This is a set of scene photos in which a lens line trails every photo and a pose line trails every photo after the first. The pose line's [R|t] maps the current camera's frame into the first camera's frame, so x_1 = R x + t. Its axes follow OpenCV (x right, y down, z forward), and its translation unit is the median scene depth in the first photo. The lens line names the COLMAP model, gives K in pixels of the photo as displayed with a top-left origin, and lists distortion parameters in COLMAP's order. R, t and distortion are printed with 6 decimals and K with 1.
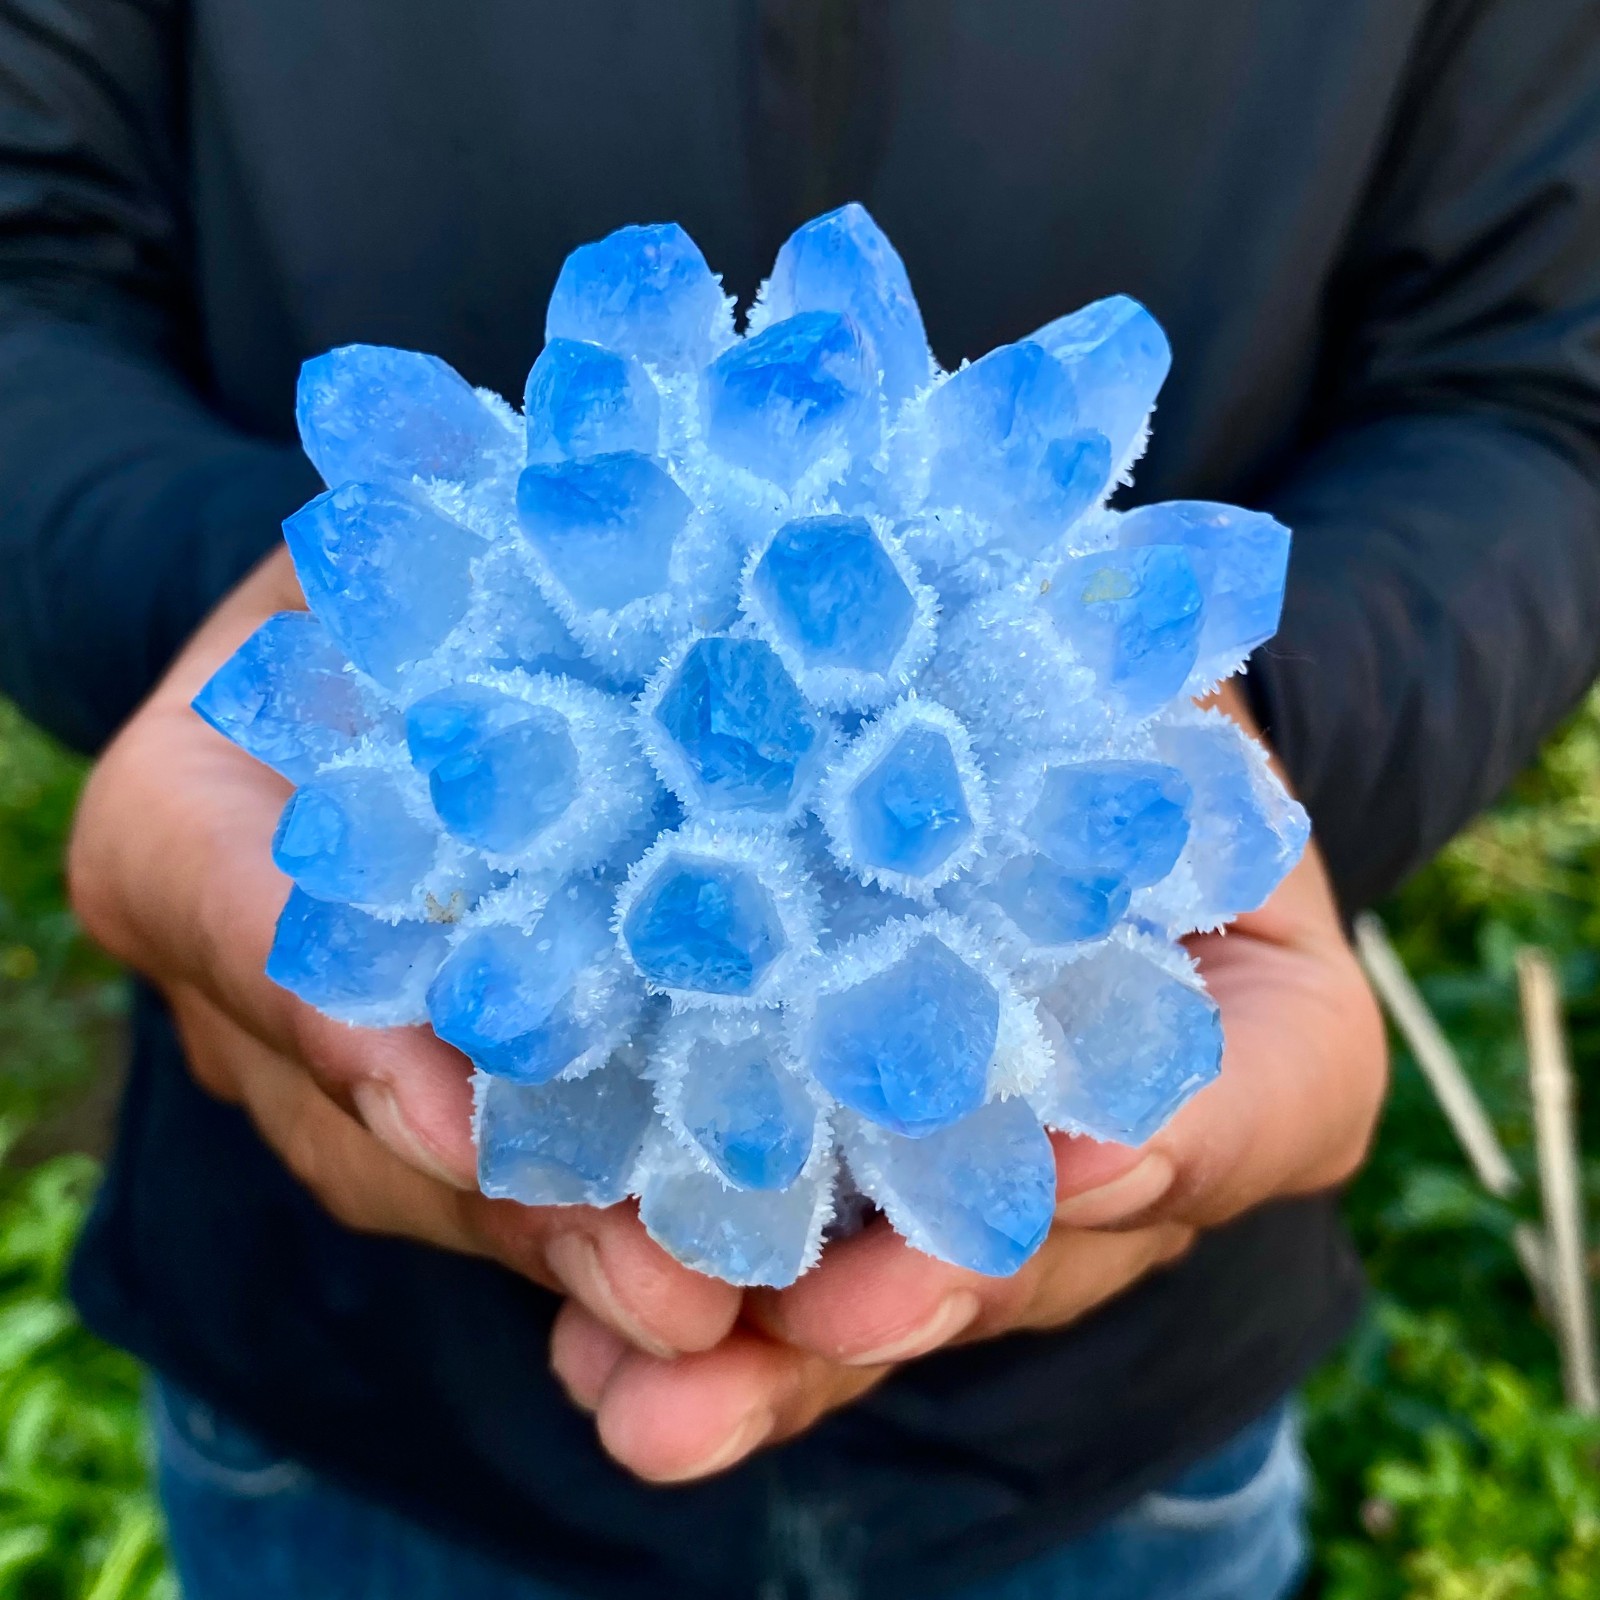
lens RADIAL K [[2343.6, 0, 791.3], [0, 2343.6, 771.4], [0, 0, 1]] dist [0.226481, -0.943996]
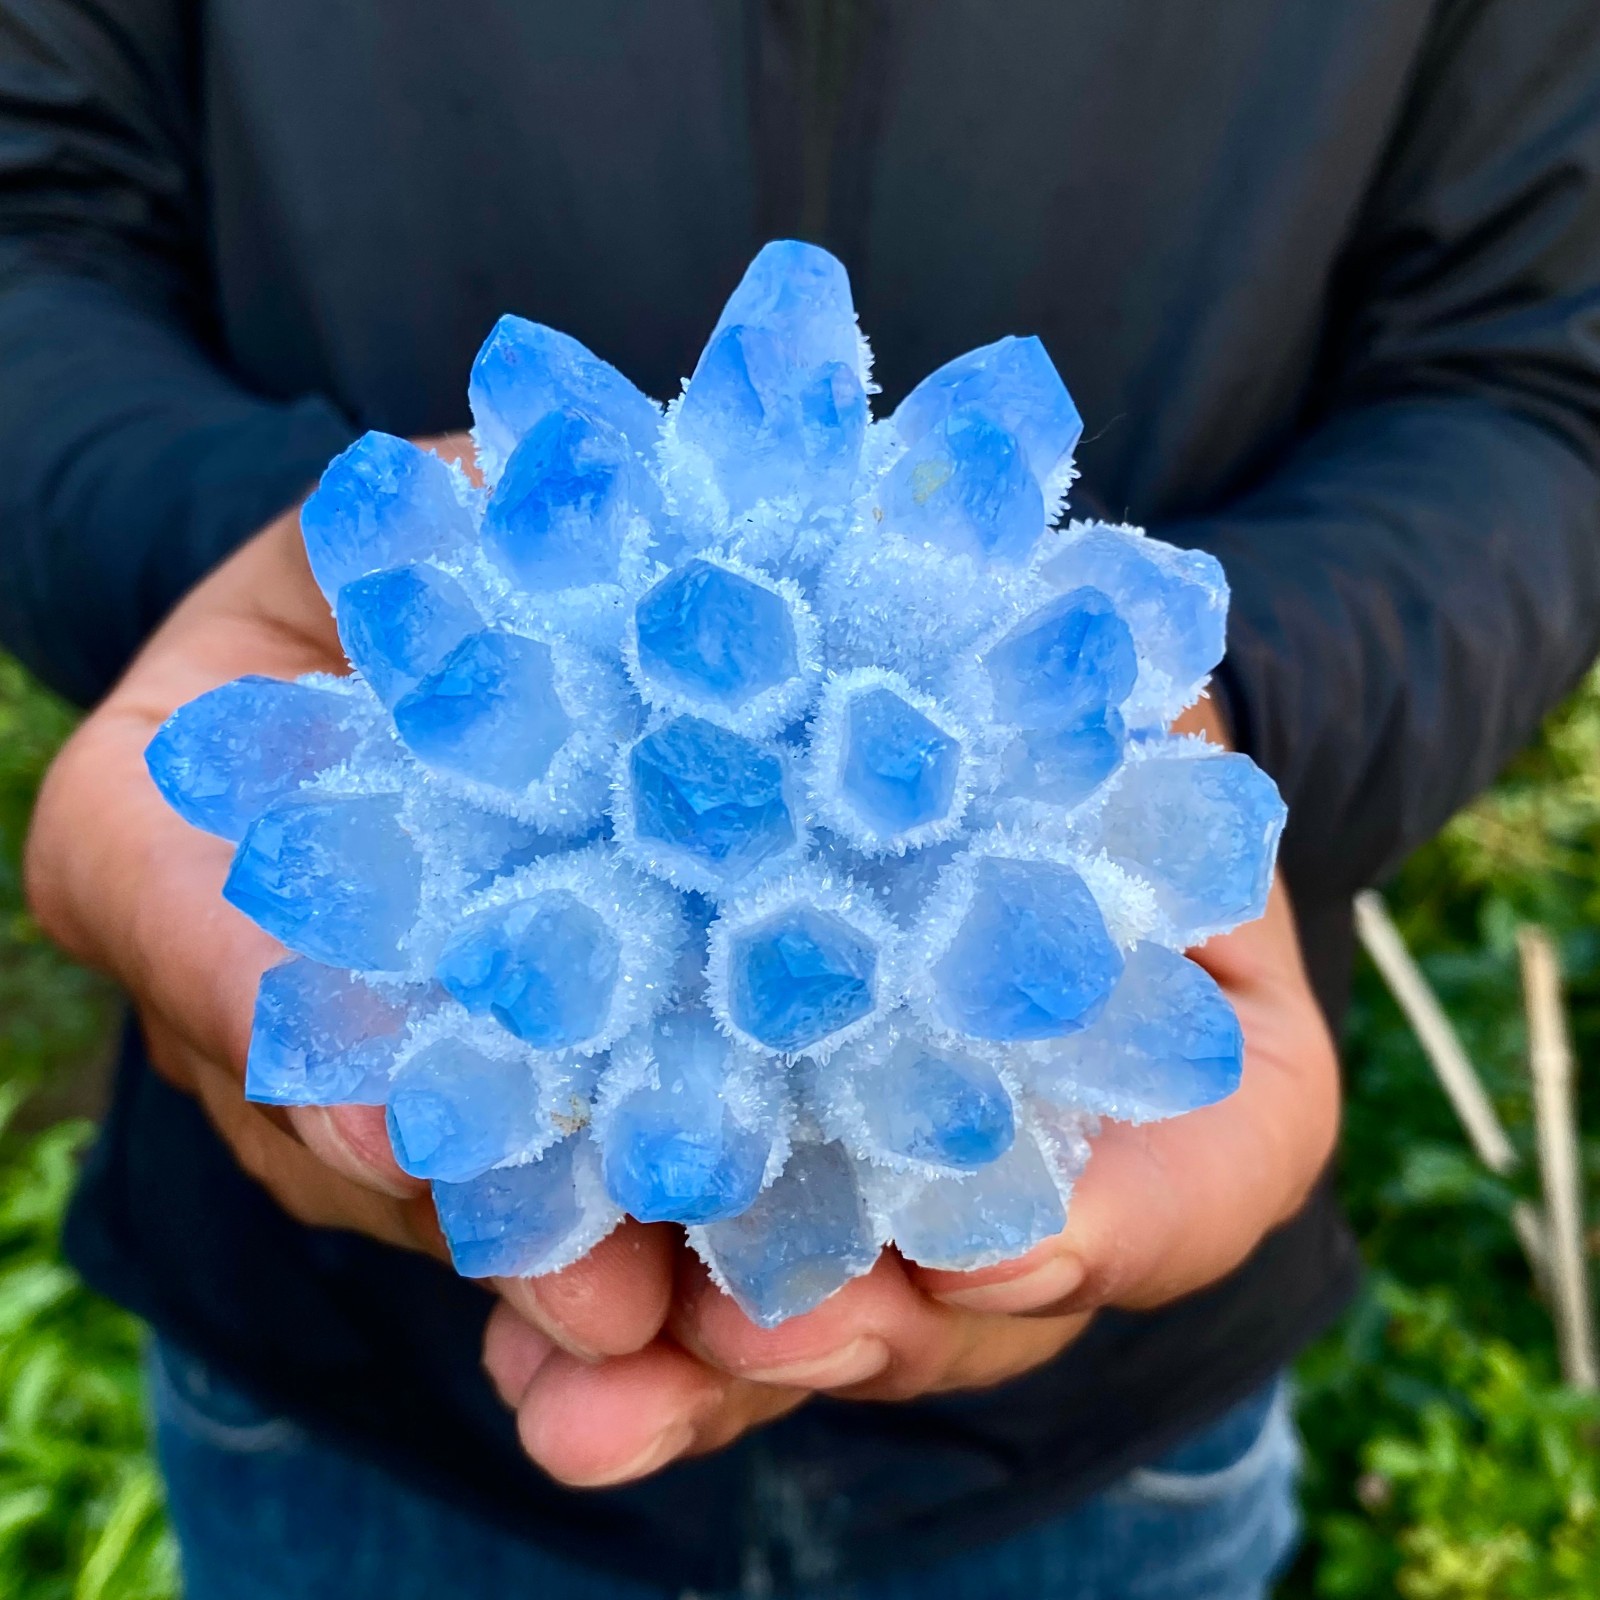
lens RADIAL K [[2343.6, 0, 791.3], [0, 2343.6, 771.4], [0, 0, 1]] dist [0.226481, -0.943996]
pose [[0.817290, -0.573944, 0.051232, -0.038524], [0.575008, 0.818110, -0.007800, -0.000759], [-0.037437, 0.035834, 0.998656, -0.013495]]
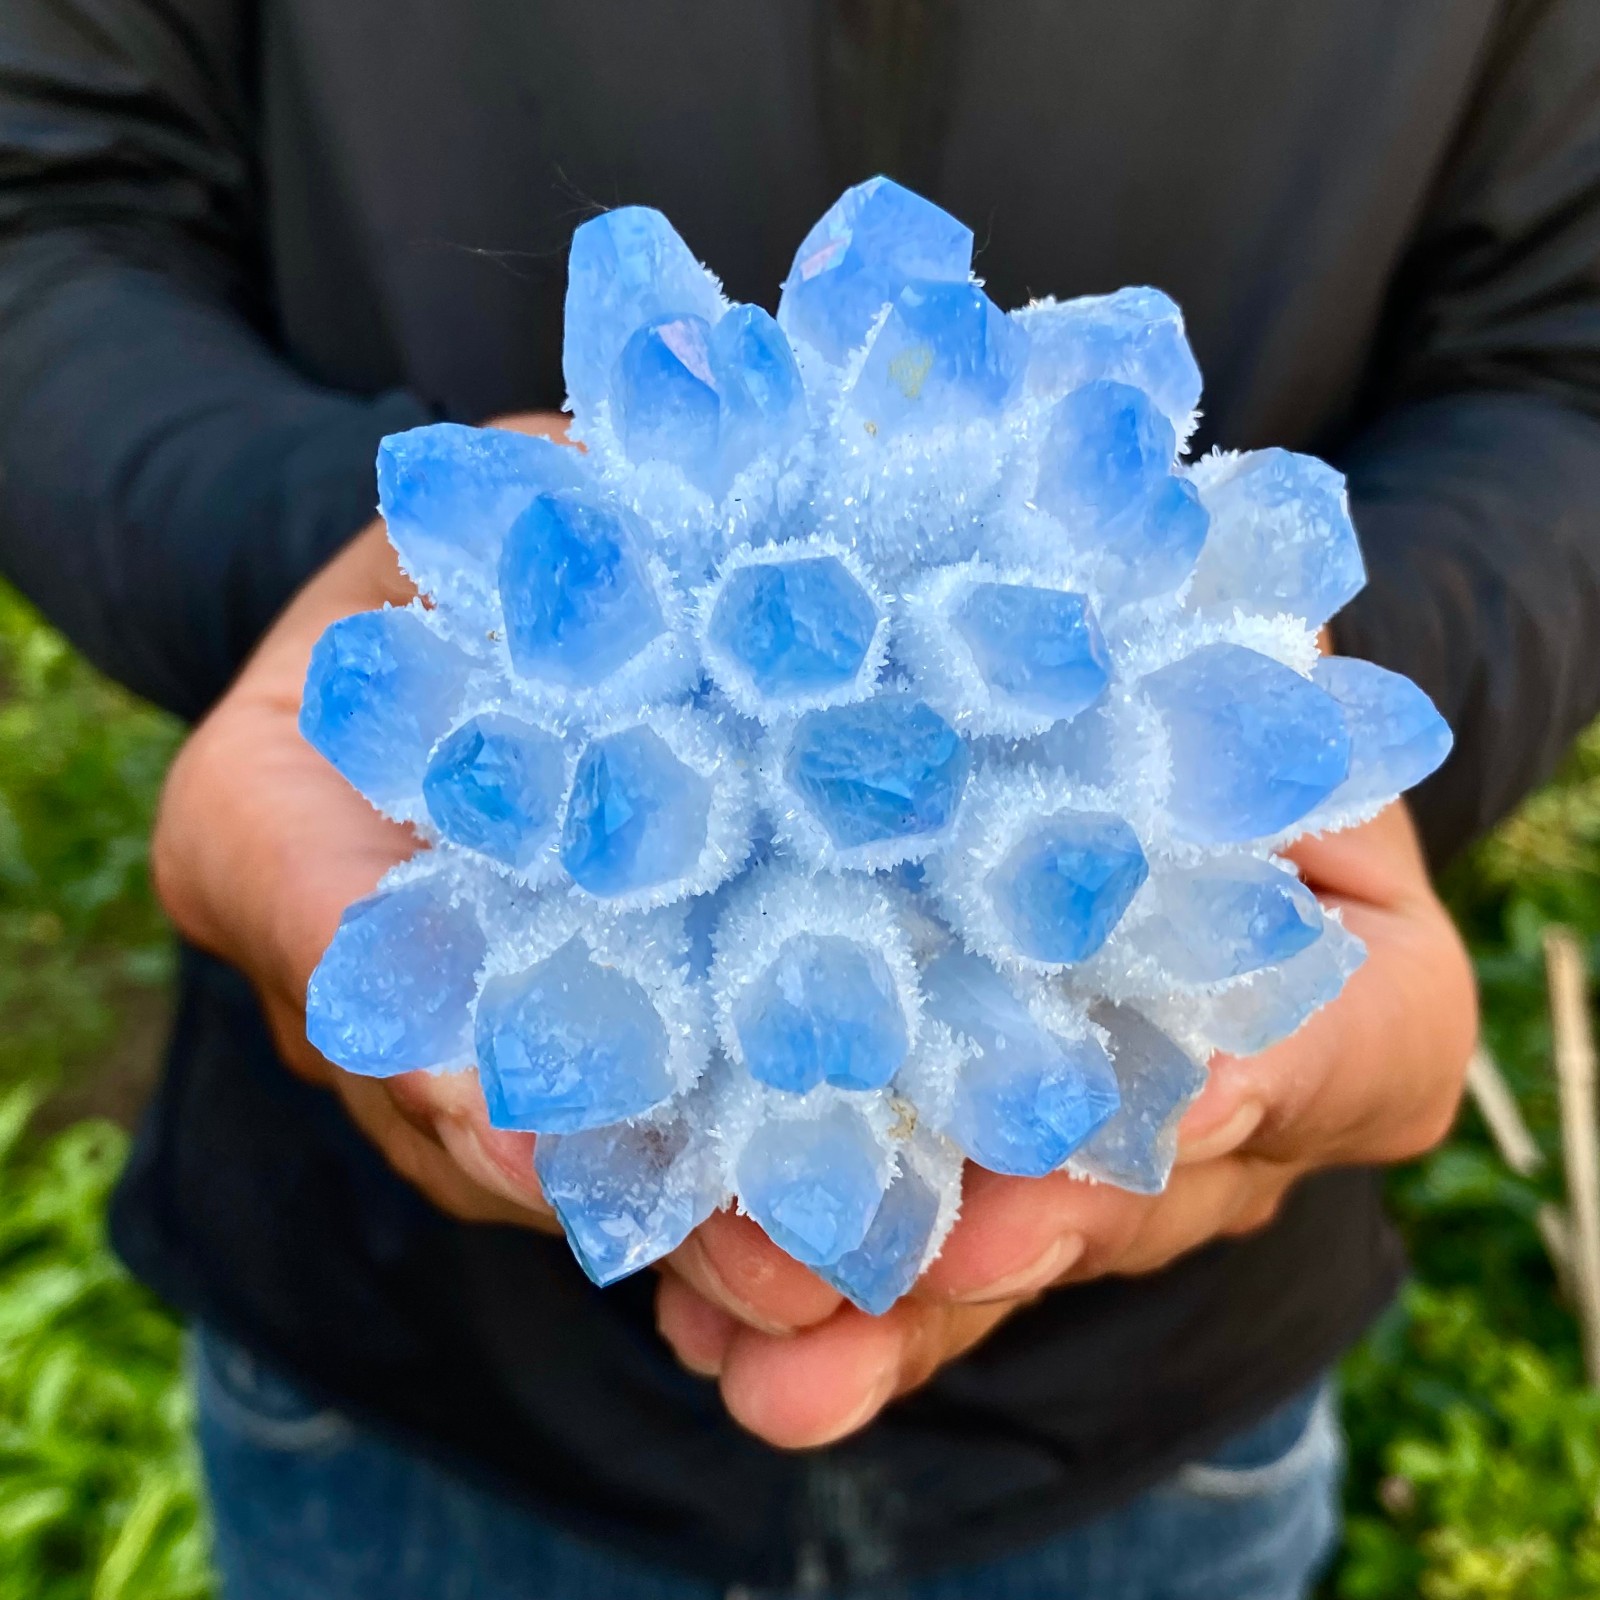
lens RADIAL K [[2343.6, 0, 791.3], [0, 2343.6, 771.4], [0, 0, 1]] dist [0.226481, -0.943996]
pose [[0.393658, -0.916973, 0.064765, -0.096809], [0.903692, 0.398941, 0.155519, -0.198641], [-0.168444, -0.002694, 0.985708, 0.042269]]
